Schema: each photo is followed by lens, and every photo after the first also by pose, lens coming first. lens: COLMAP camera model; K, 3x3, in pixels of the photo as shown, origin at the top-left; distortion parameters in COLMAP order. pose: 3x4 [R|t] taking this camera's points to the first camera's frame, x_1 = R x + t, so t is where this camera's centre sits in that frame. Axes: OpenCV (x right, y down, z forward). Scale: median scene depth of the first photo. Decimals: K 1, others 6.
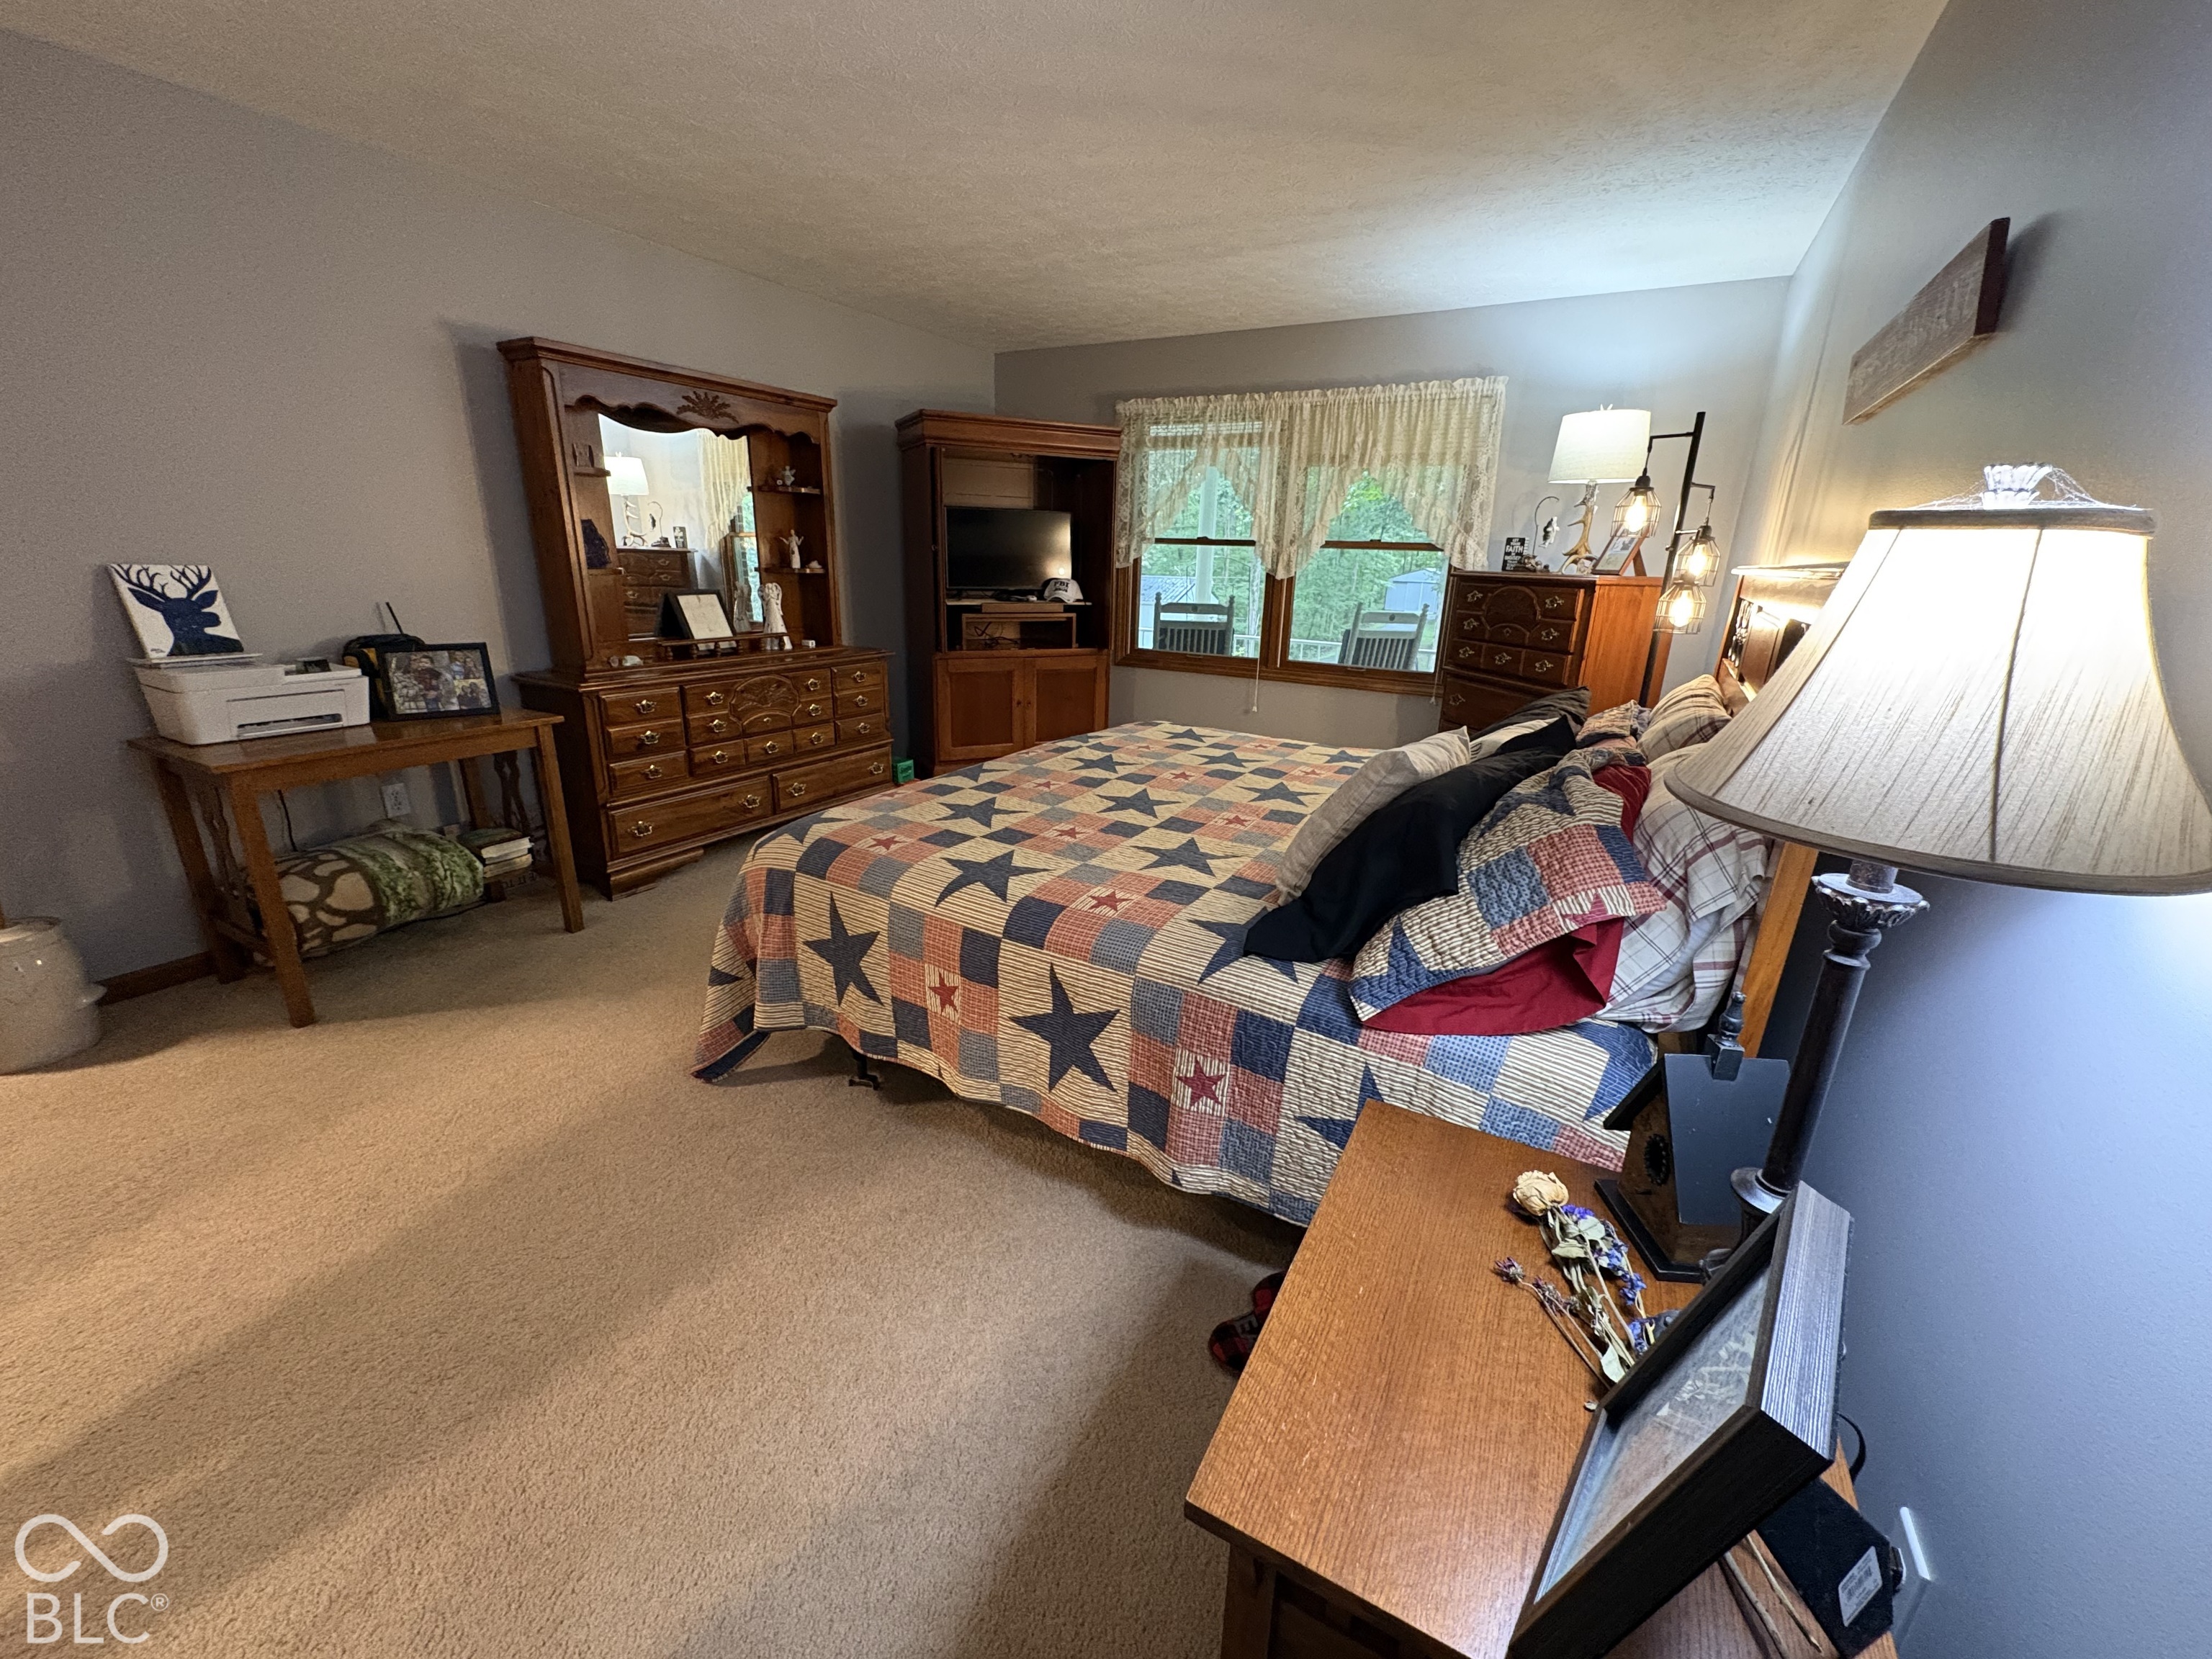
lens RADIAL K [[880.7, 0, 1104.7], [0, 880.7, 825.6], [0, 0, 1]] dist [-0.000619, 0.000322]
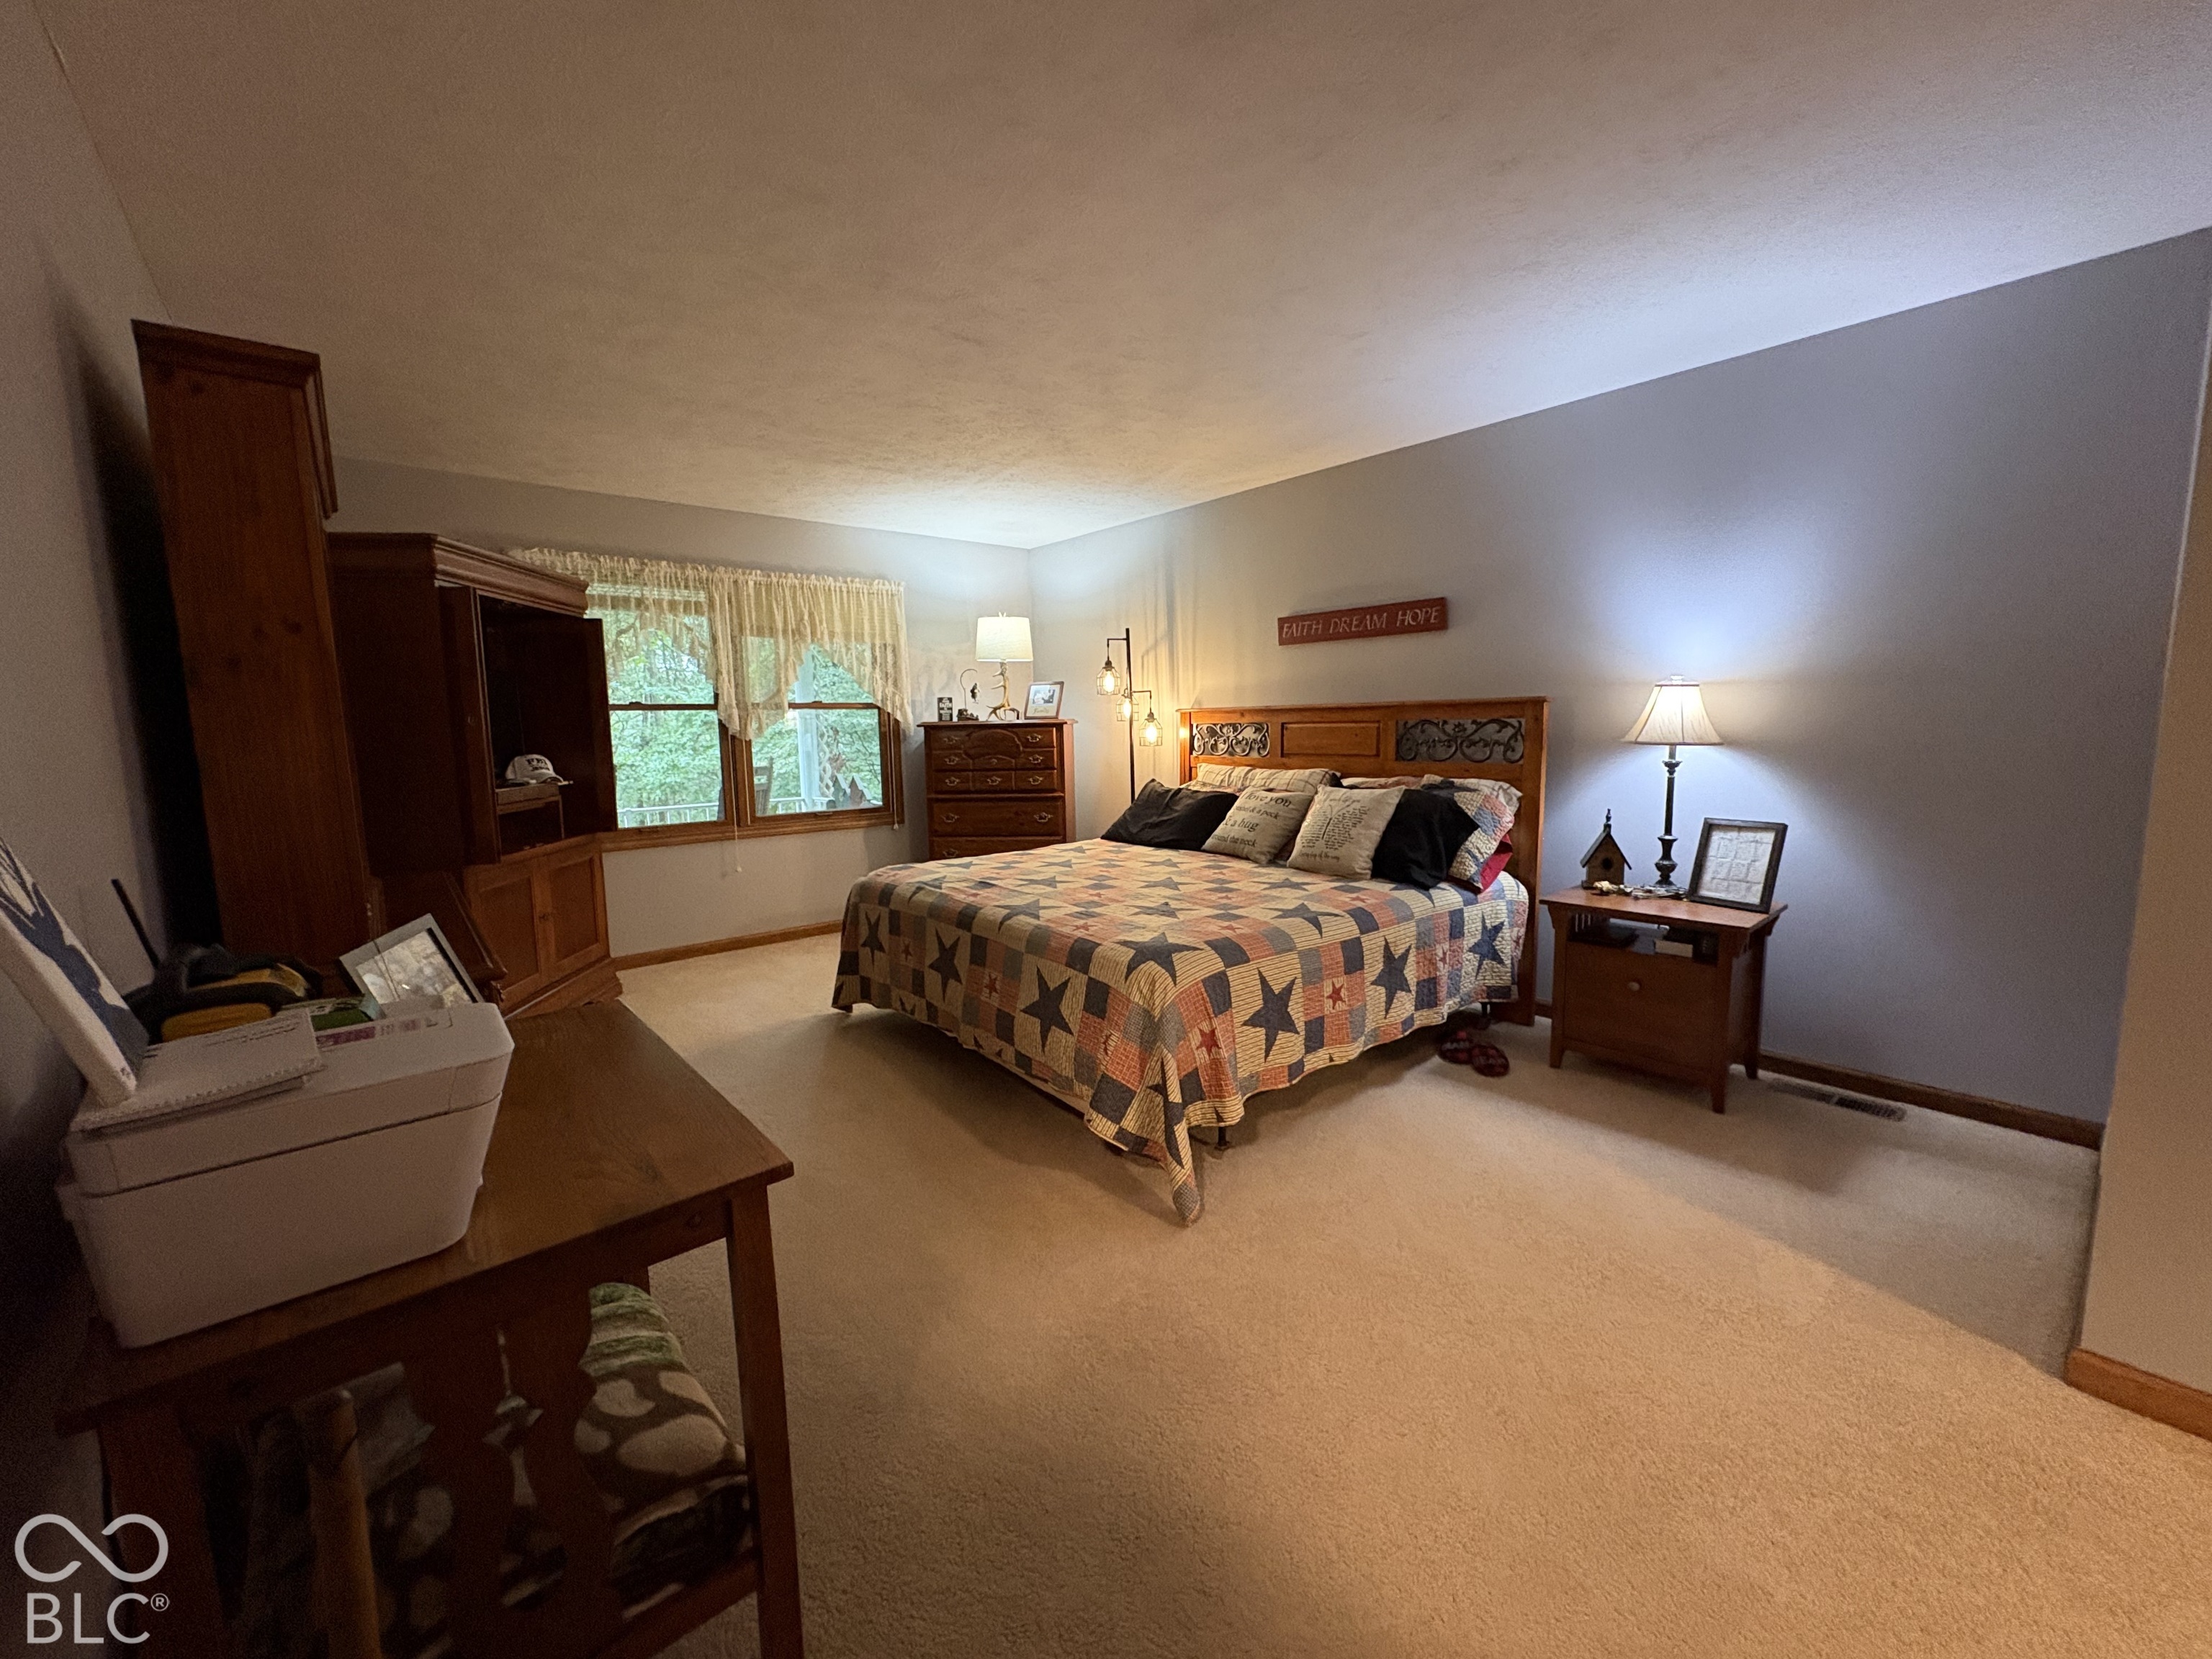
lens RADIAL K [[880.7, 0, 1098.4], [0, 880.7, 832.0], [0, 0, 1]] dist [-0.000619, 0.000322]
pose [[0.344317, -0.152445, 0.926394, -0.723853], [0.307903, 0.950492, 0.041971, -0.109914], [-0.886928, 0.270788, 0.374208, 0.326535]]
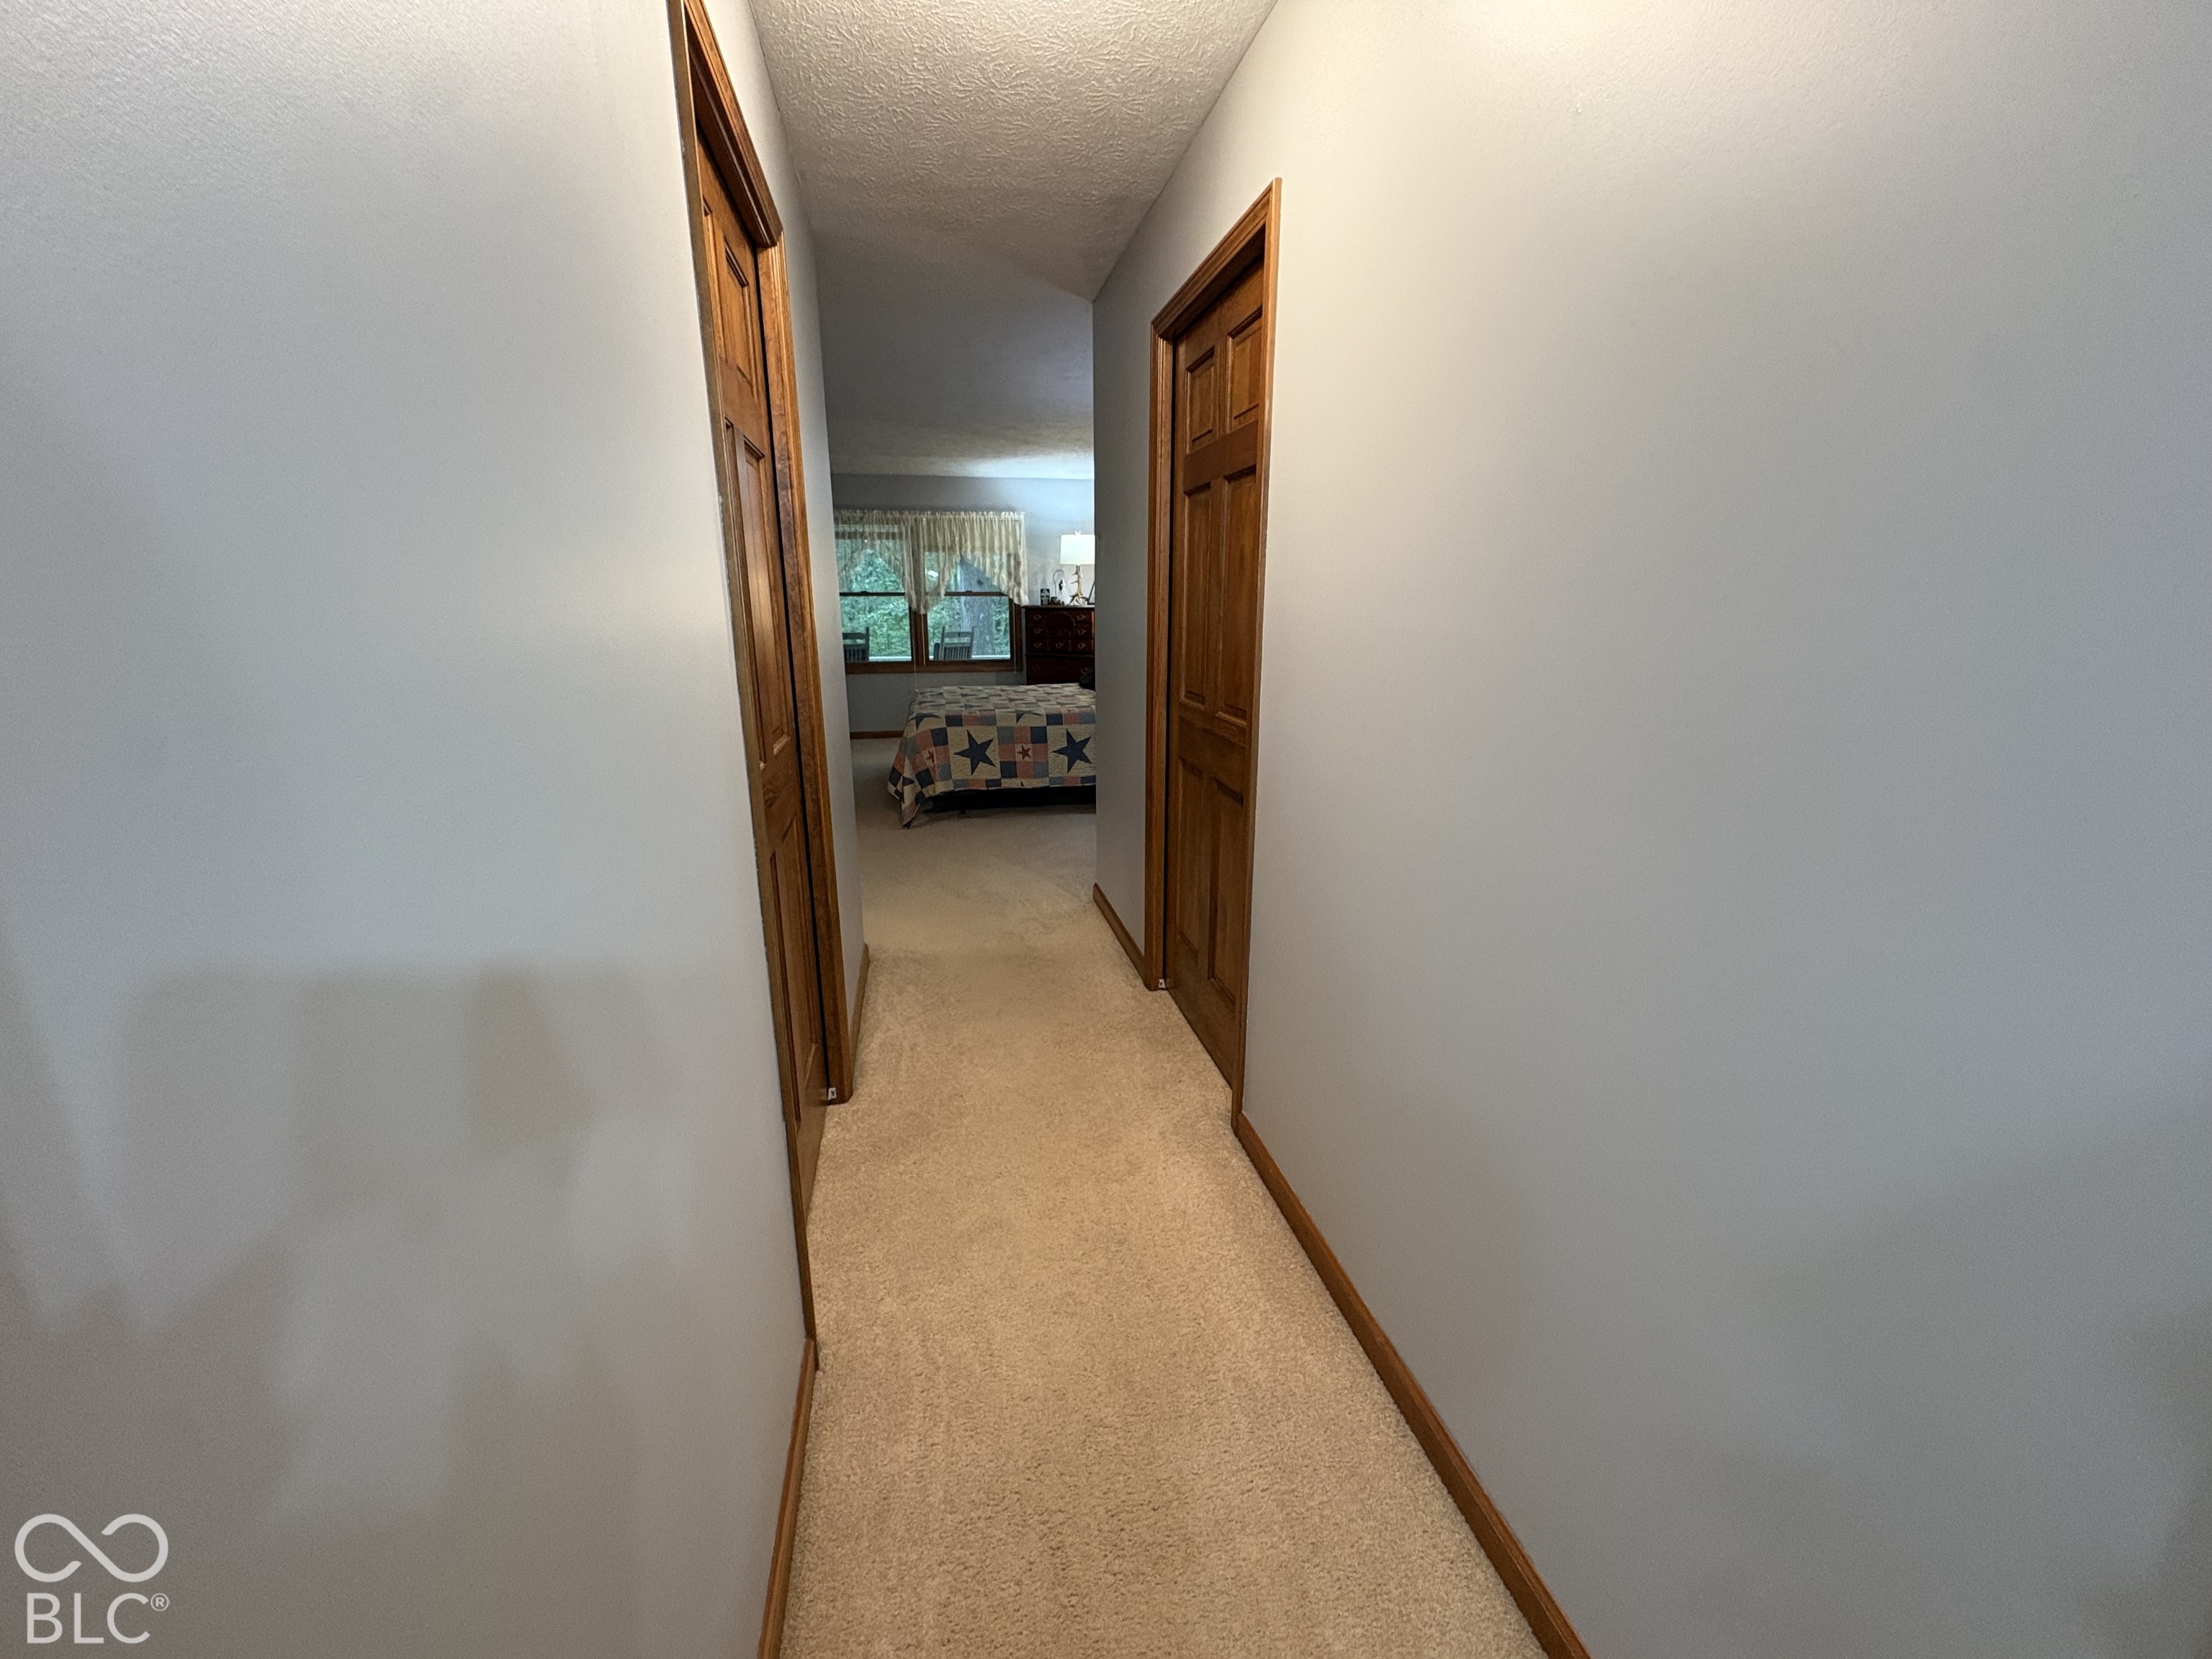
lens RADIAL K [[880.7, 0, 1102.2], [0, 880.7, 829.8], [0, 0, 1]] dist [-0.000619, 0.000322]
pose [[0.747857, -0.196072, 0.634244, -0.841563], [0.219872, 0.974622, 0.042040, 0.166652], [-0.626392, 0.108013, 0.771989, -0.615468]]
